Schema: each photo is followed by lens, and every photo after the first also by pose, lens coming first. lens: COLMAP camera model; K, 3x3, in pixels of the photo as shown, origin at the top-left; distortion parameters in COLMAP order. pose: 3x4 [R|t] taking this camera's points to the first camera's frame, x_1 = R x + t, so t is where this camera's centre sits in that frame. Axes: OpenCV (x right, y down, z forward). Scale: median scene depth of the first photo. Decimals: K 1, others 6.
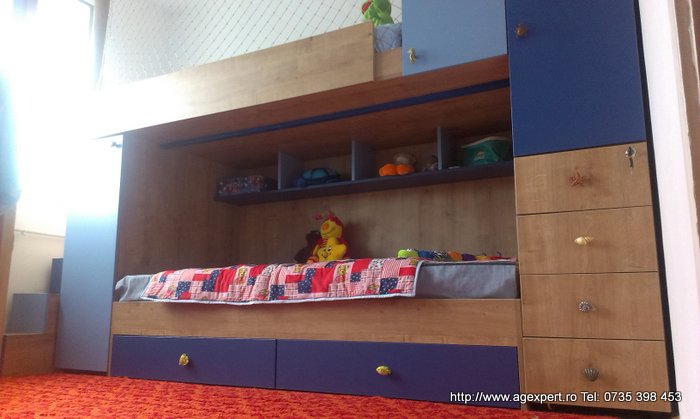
lens RADIAL K [[557.0, 0, 354.0], [0, 557.0, 207.9], [0, 0, 1]] dist [0.106289, -0.193591]
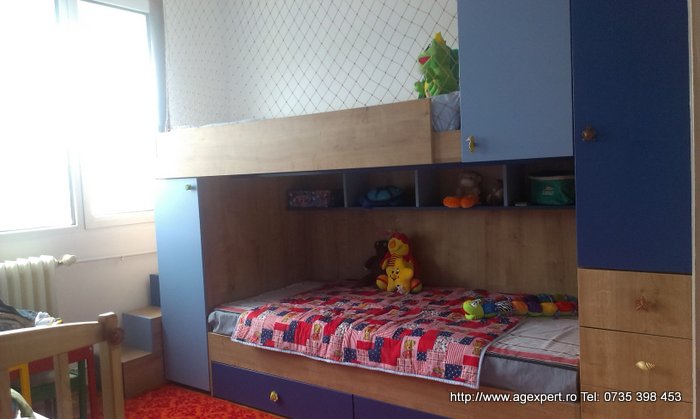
lens RADIAL K [[557.0, 0, 353.6], [0, 557.0, 207.8], [0, 0, 1]] dist [0.106289, -0.193591]
pose [[0.989920, -0.036479, -0.136849, 0.027507], [0.067610, 0.970769, 0.230296, -0.358489], [0.124448, -0.237227, 0.963450, 0.016638]]
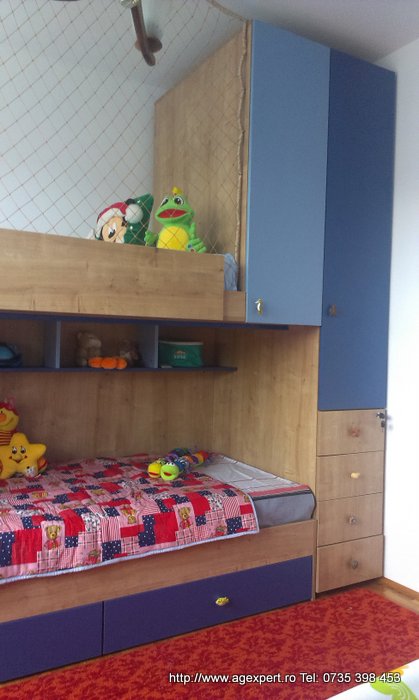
lens RADIAL K [[557.0, 0, 216.3], [0, 557.0, 351.7], [0, 0, 1]] dist [0.106289, -0.193591]
pose [[0.520653, 0.006127, 0.853746, -0.754971], [-0.171228, 0.980406, 0.097387, -0.247401], [-0.836422, -0.196890, 0.511501, 0.454757]]
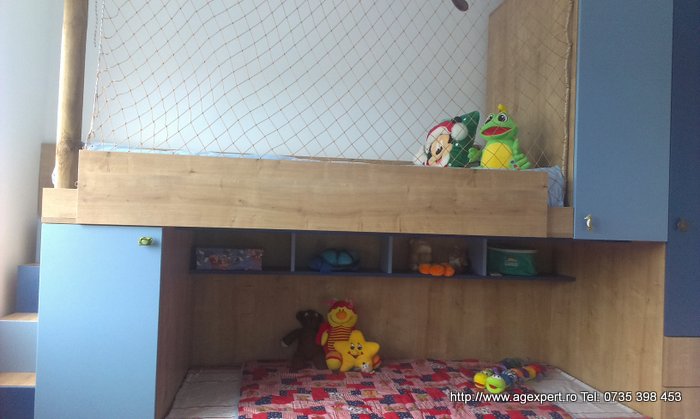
lens RADIAL K [[557.0, 0, 345.6], [0, 557.0, 206.3], [0, 0, 1]] dist [0.106289, -0.193591]
pose [[0.812543, 0.043345, 0.581288, -0.757627], [-0.135276, 0.984028, 0.115716, -0.320825], [-0.566988, -0.172659, 0.805428, 0.387453]]
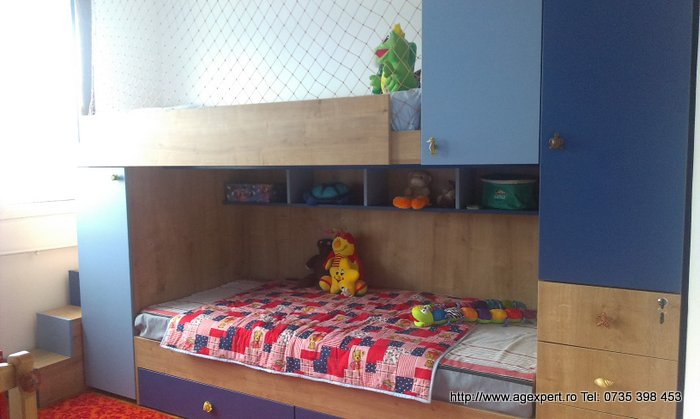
lens RADIAL K [[557.0, 0, 347.5], [0, 557.0, 211.1], [0, 0, 1]] dist [0.106289, -0.193591]
pose [[0.999635, -0.007038, -0.026074, -0.009399], [0.013615, 0.965114, 0.261474, -0.365195], [0.023324, -0.261734, 0.964858, 0.084680]]
